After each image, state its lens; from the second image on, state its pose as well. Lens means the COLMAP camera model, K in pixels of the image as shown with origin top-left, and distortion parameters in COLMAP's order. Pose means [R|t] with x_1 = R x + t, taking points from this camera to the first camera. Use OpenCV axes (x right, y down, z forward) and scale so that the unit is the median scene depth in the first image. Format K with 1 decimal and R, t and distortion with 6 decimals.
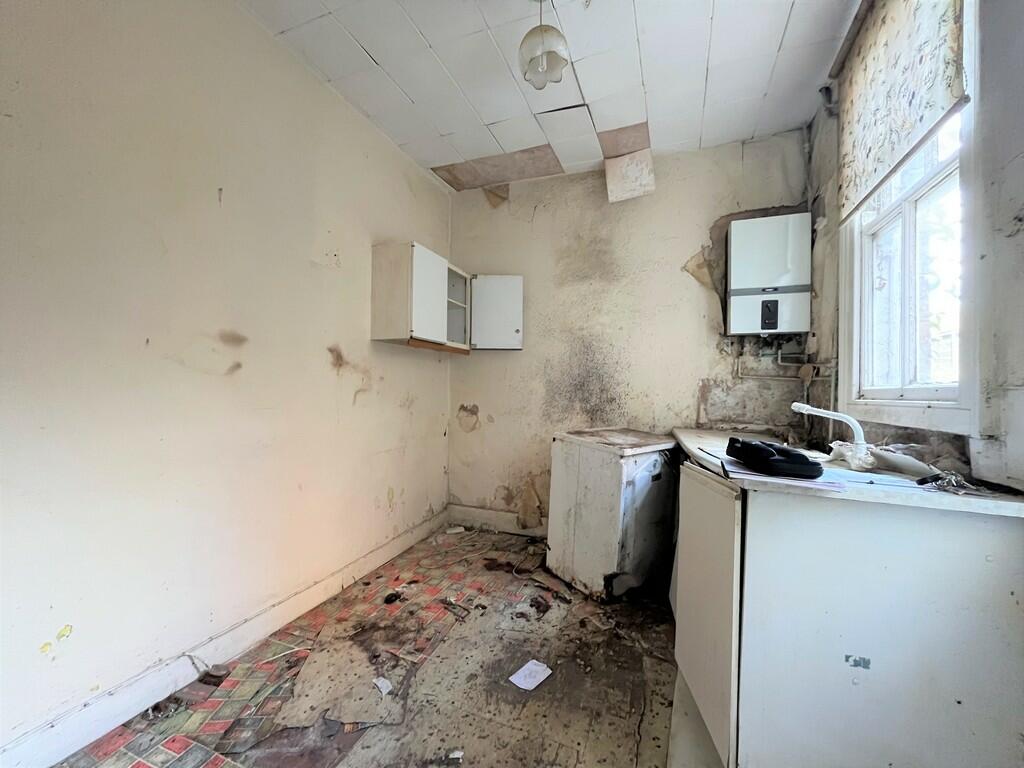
lens RADIAL K [[411.6, 0, 511.2], [0, 411.6, 385.4], [0, 0, 1]] dist [-0.001848, -0.000292]
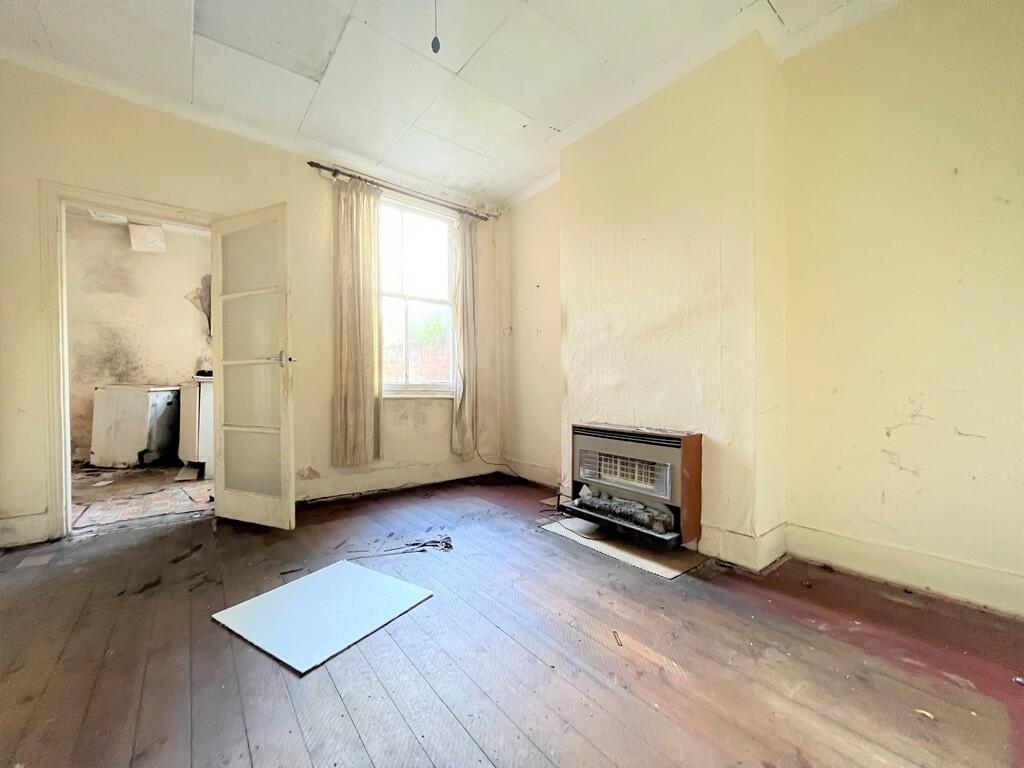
lens RADIAL K [[411.6, 0, 510.9], [0, 411.6, 385.5], [0, 0, 1]] dist [-0.001848, -0.000292]
pose [[0.506308, -0.015878, 0.862207, -0.446273], [0.003635, 0.999861, 0.016278, 0.088108], [-0.862345, -0.005108, 0.506295, -1.220322]]
